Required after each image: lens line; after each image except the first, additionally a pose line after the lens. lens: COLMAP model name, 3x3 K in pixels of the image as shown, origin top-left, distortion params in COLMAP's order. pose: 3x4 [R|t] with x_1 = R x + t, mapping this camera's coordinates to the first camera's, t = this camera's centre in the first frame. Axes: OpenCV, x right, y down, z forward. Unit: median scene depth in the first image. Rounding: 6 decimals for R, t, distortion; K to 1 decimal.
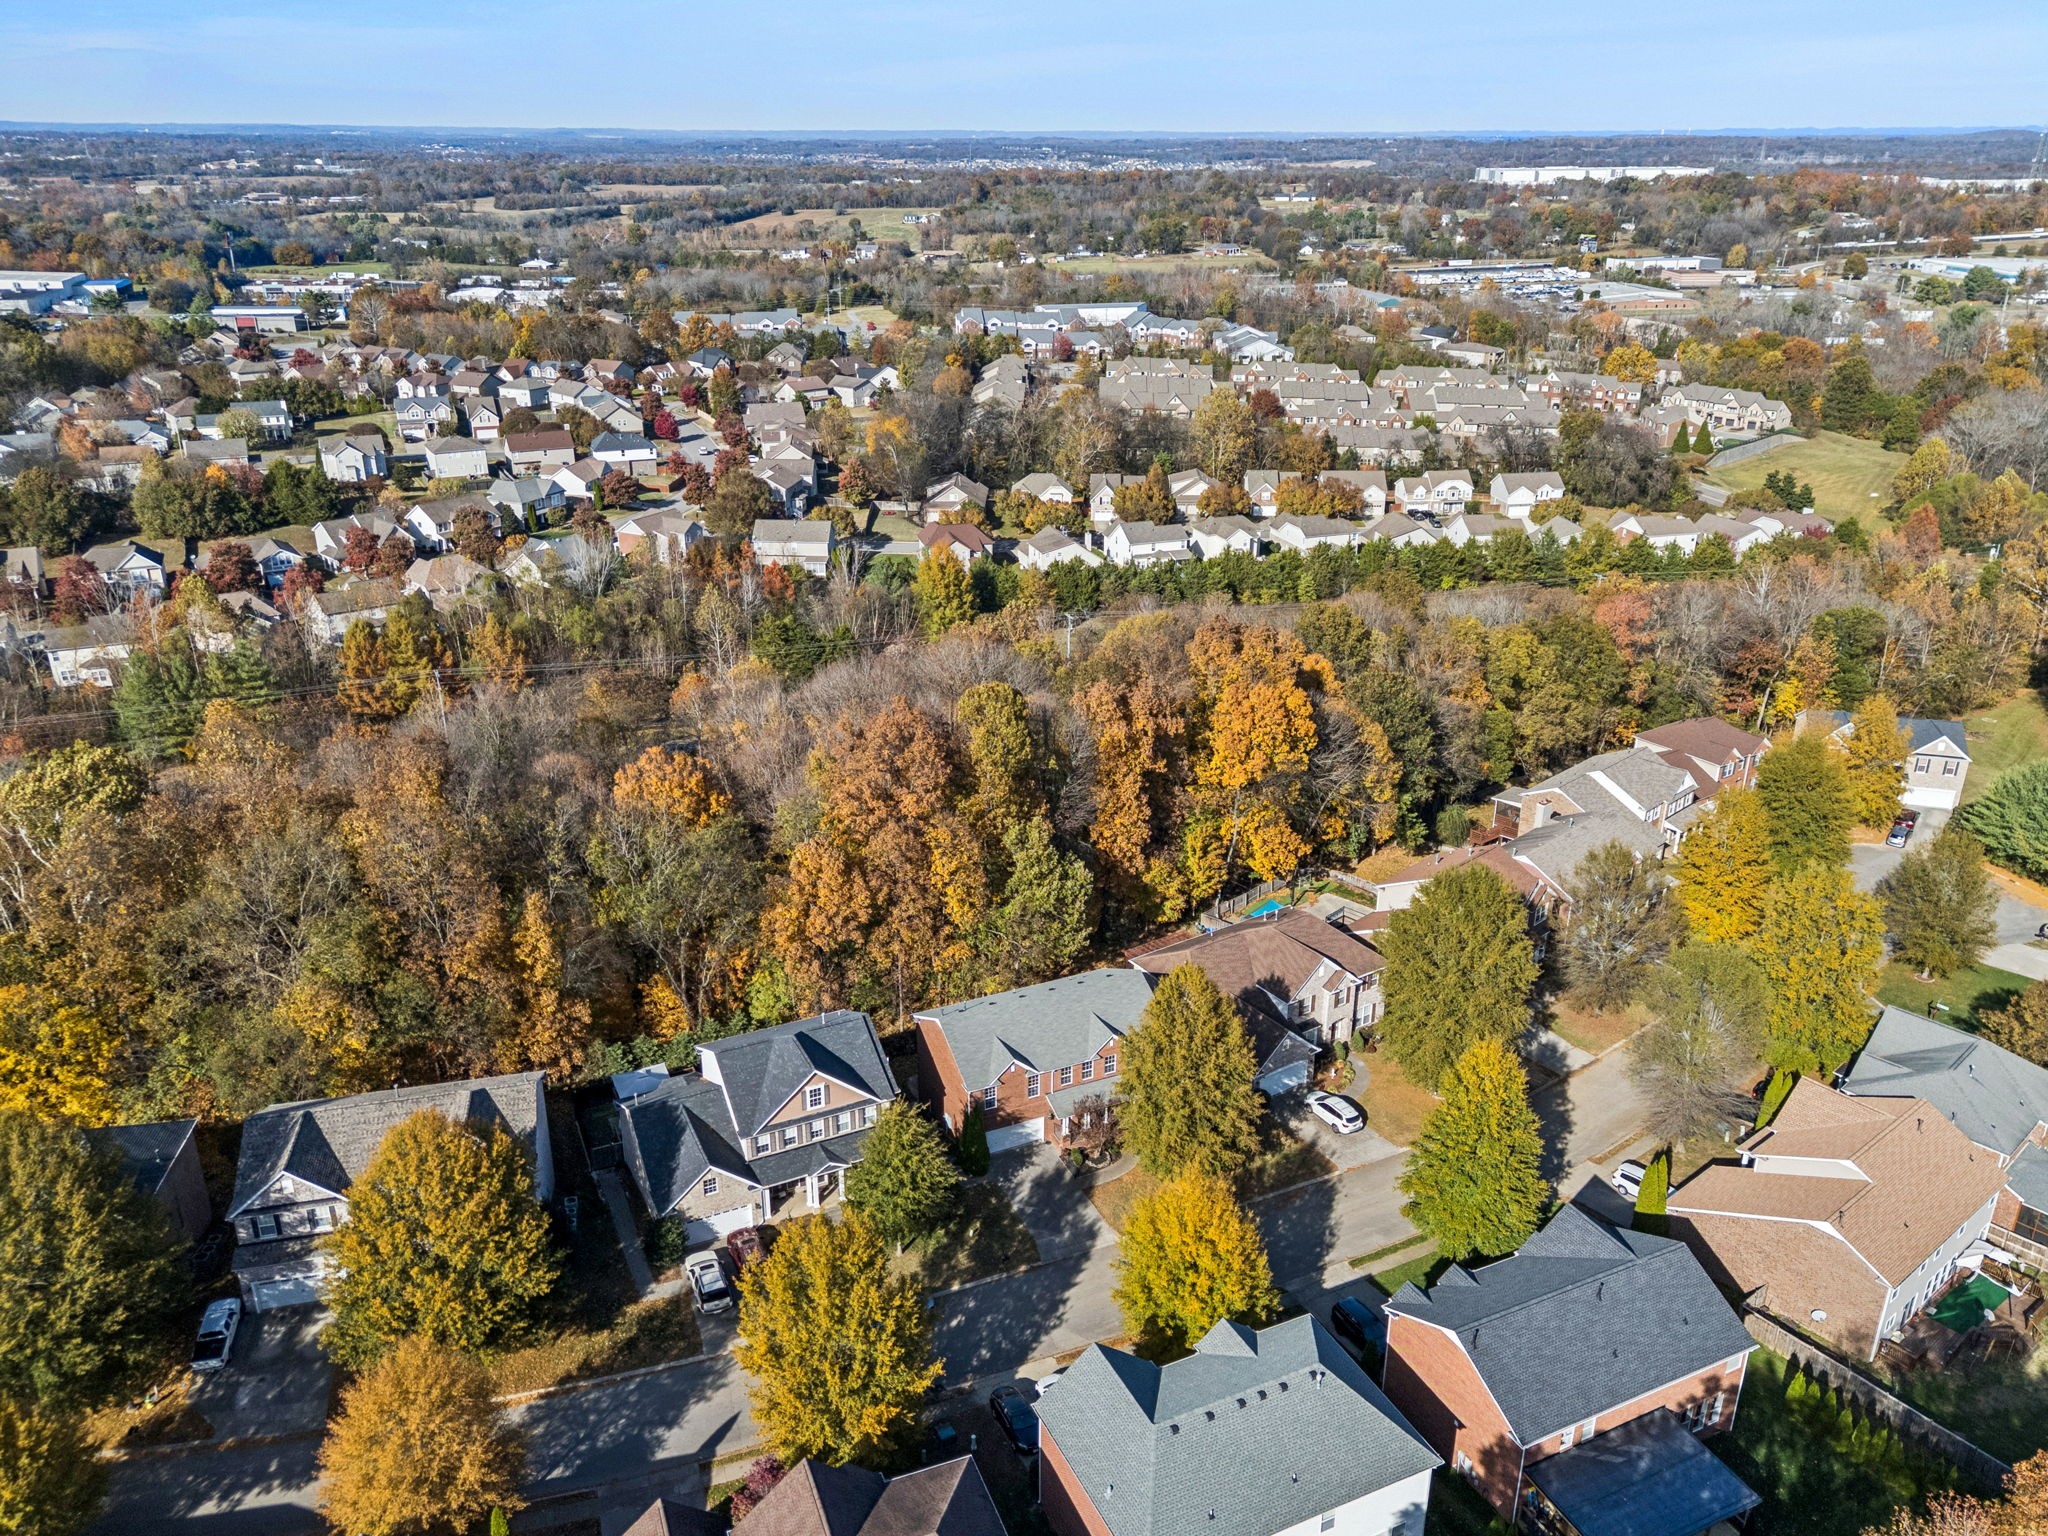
lens RADIAL K [[1537.4, 0, 1024.0], [0, 1537.4, 768.0], [0, 0, 1]] dist [0.094023, -0.094533]
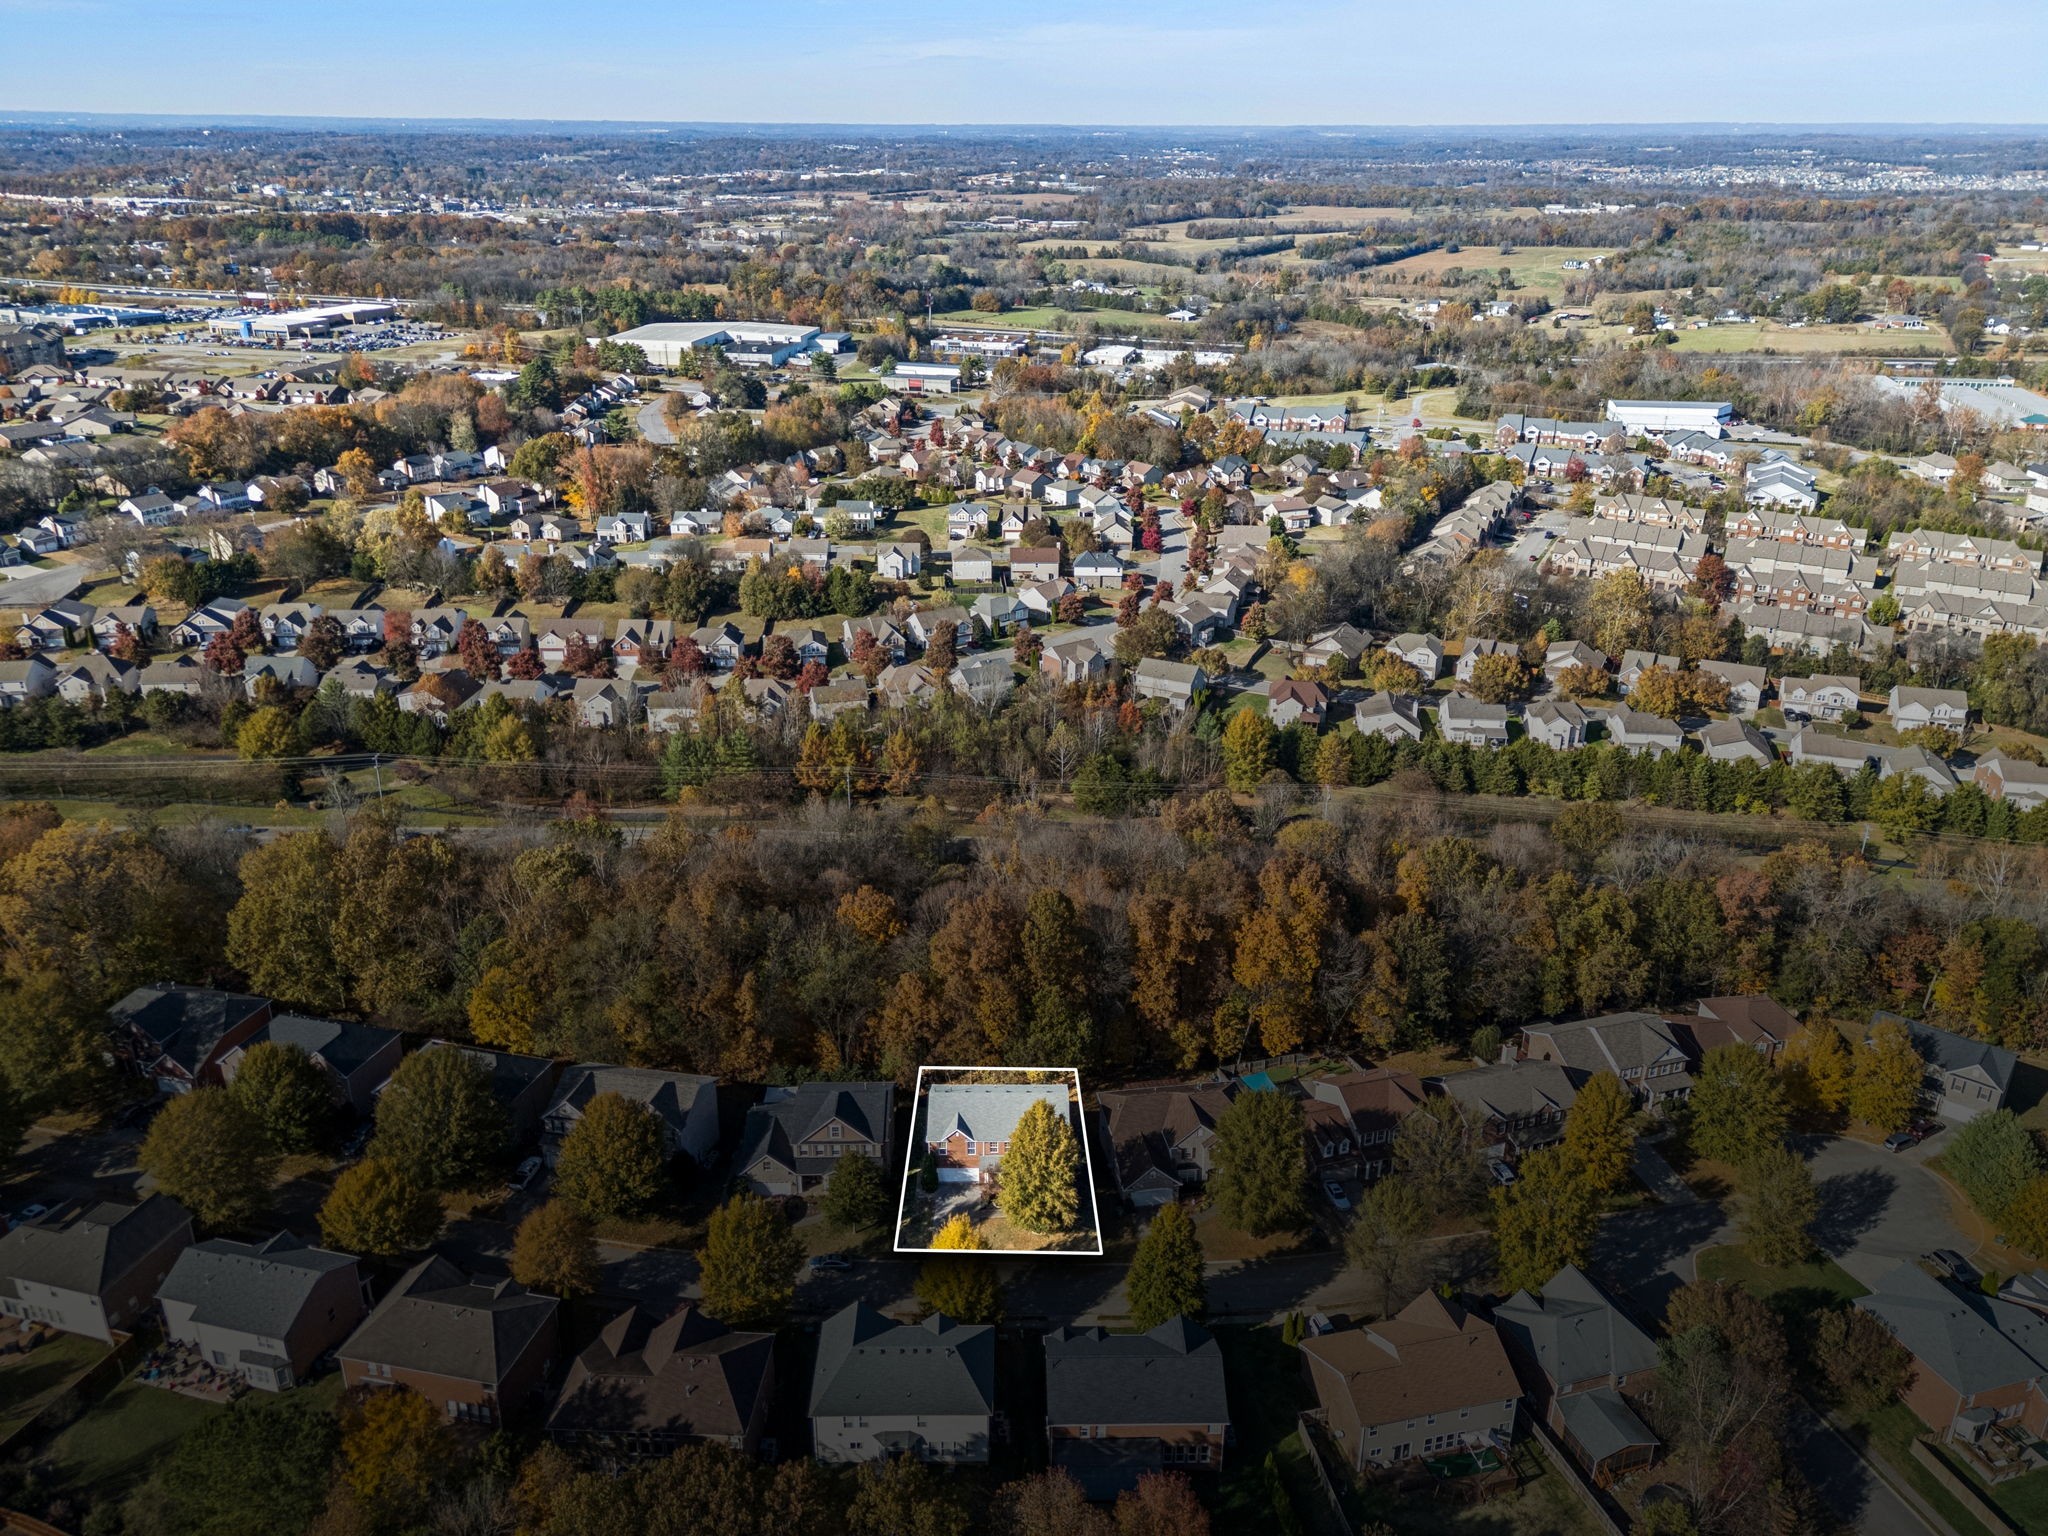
lens RADIAL K [[1537.4, 0, 1024.0], [0, 1537.4, 768.0], [0, 0, 1]] dist [0.094023, -0.094533]
pose [[0.907746, 0.161119, -0.387348, 0.218688], [-0.159026, 0.986555, 0.037684, -0.095083], [0.388212, 0.027391, 0.921163, -0.174007]]
